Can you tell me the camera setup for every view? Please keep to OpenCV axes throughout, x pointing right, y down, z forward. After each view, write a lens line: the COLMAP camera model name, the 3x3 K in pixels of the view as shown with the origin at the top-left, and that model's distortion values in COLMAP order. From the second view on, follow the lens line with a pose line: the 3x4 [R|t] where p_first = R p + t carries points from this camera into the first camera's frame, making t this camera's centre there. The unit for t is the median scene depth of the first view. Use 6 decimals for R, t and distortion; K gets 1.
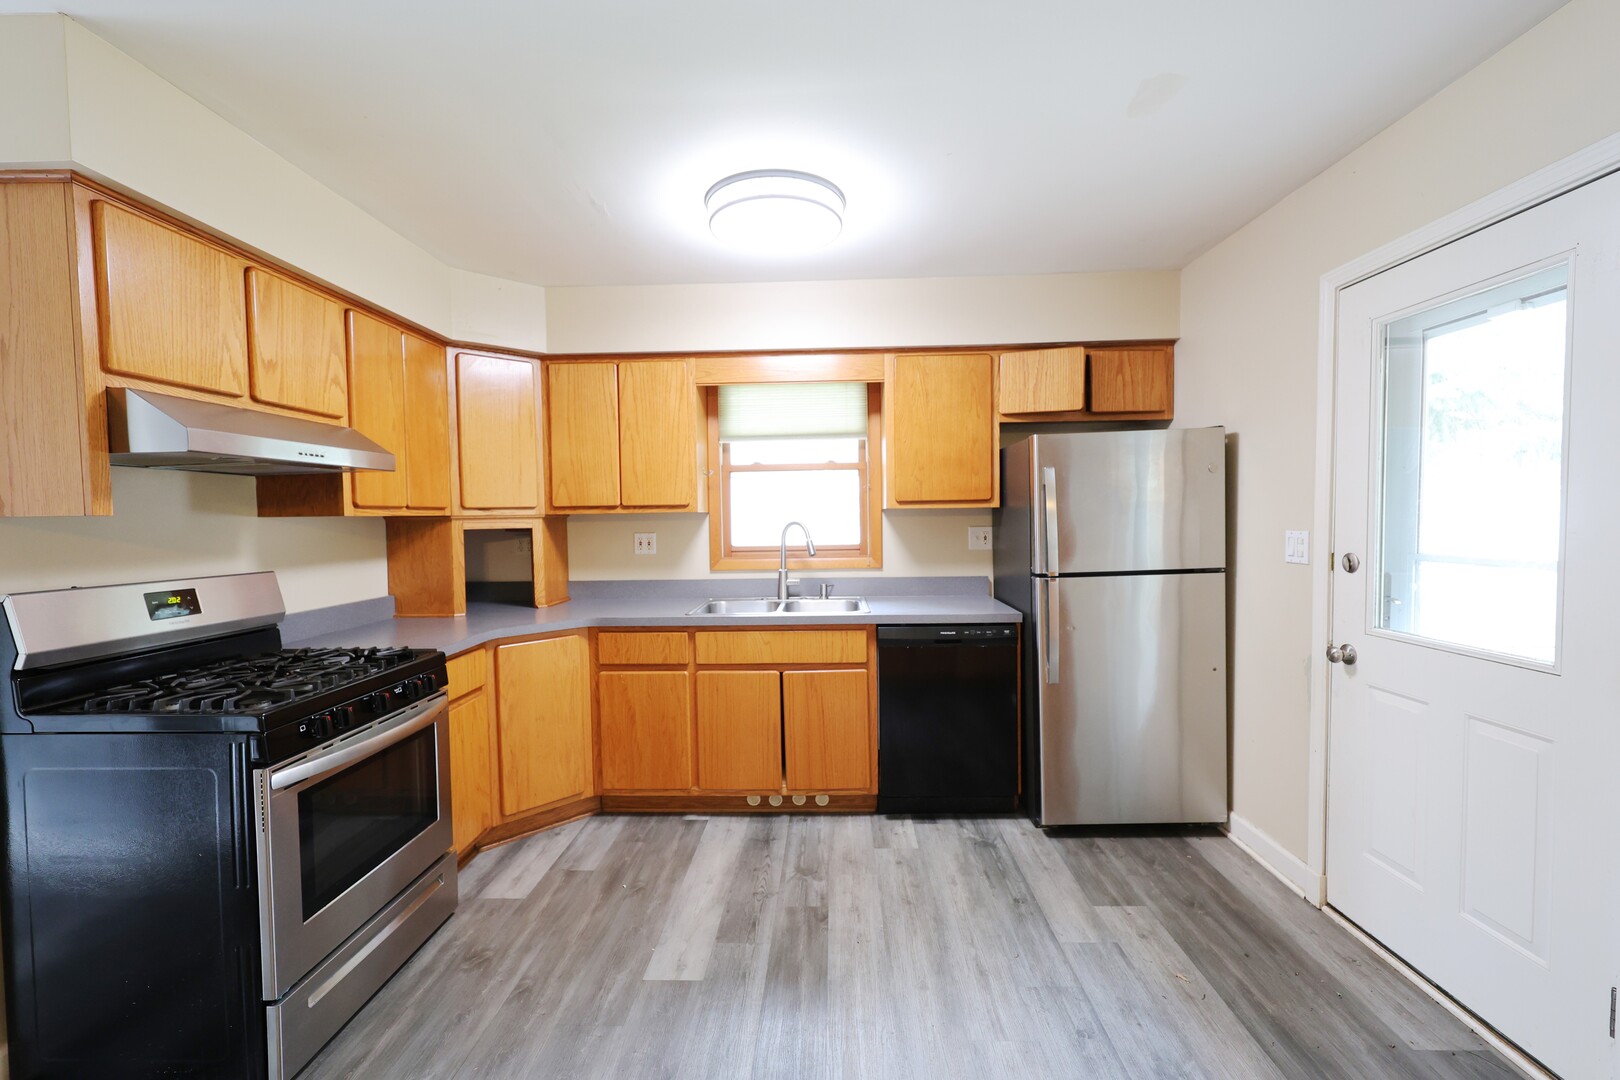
lens RADIAL K [[664.0, 0, 816.9], [0, 664.0, 539.8], [0, 0, 1]] dist [0.003243, 0.000097]
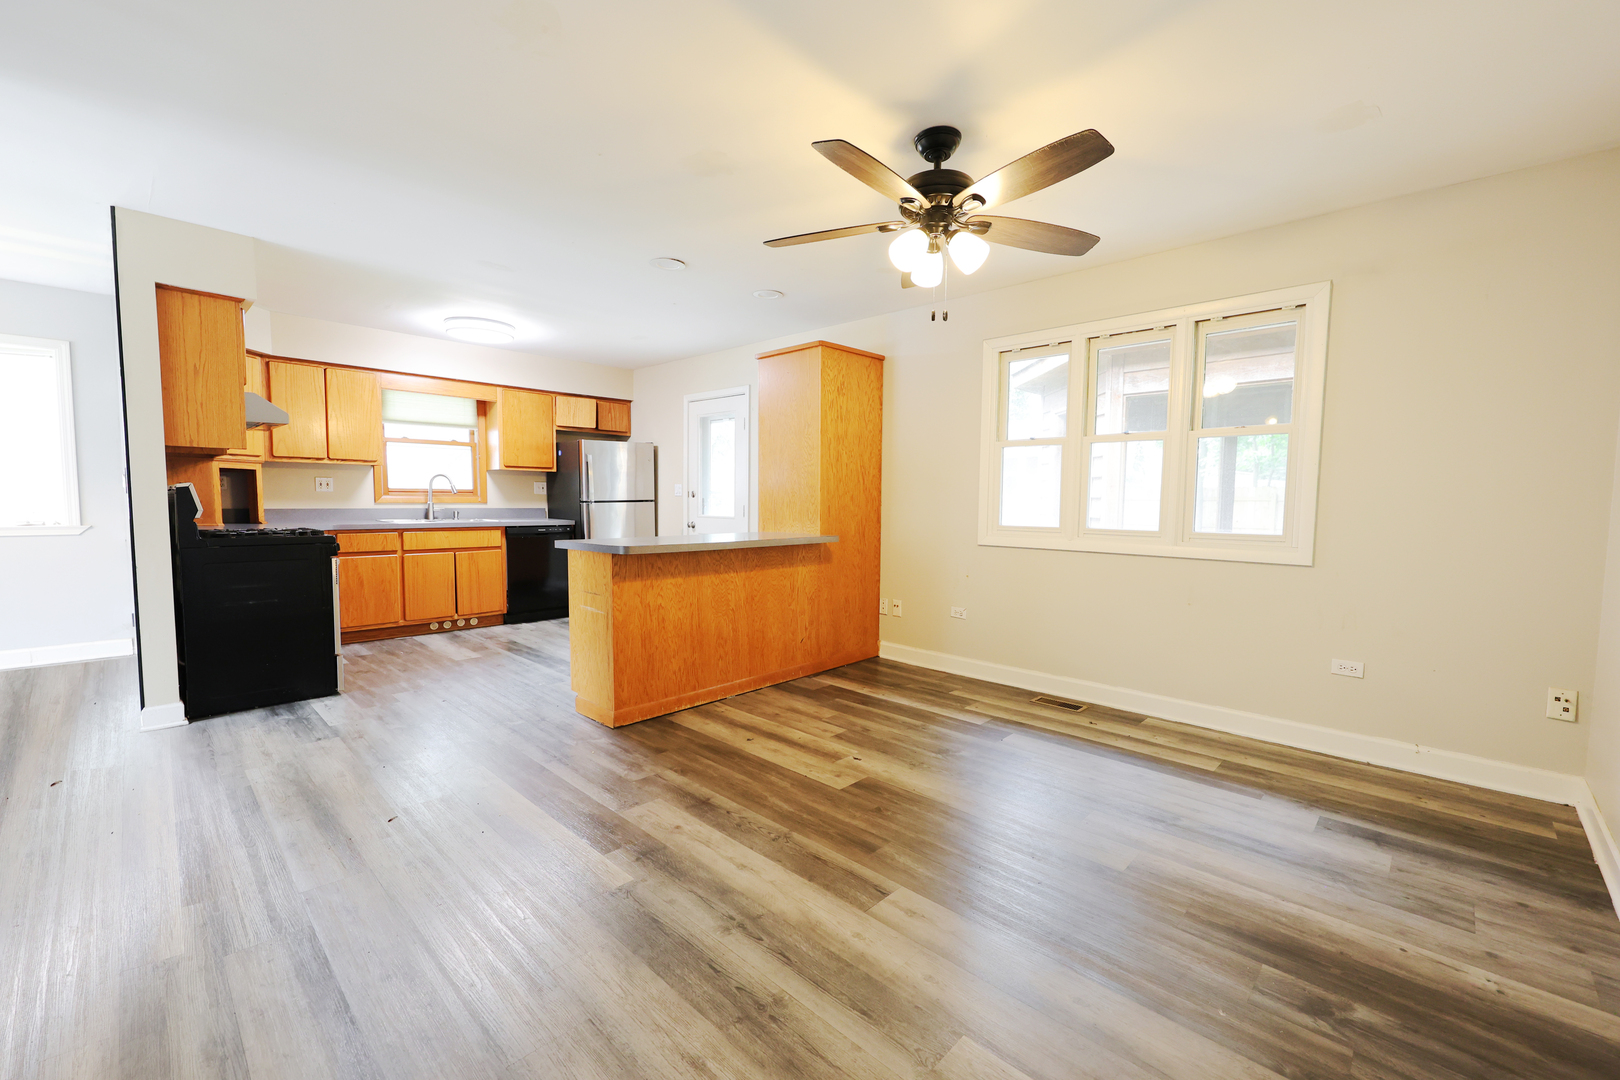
lens RADIAL K [[664.0, 0, 809.2], [0, 664.0, 543.2], [0, 0, 1]] dist [0.003243, 0.000097]
pose [[0.670650, -0.028103, 0.741241, -0.722197], [0.007465, 0.999487, 0.031139, 0.112597], [-0.741736, -0.015350, 0.670516, -0.940666]]
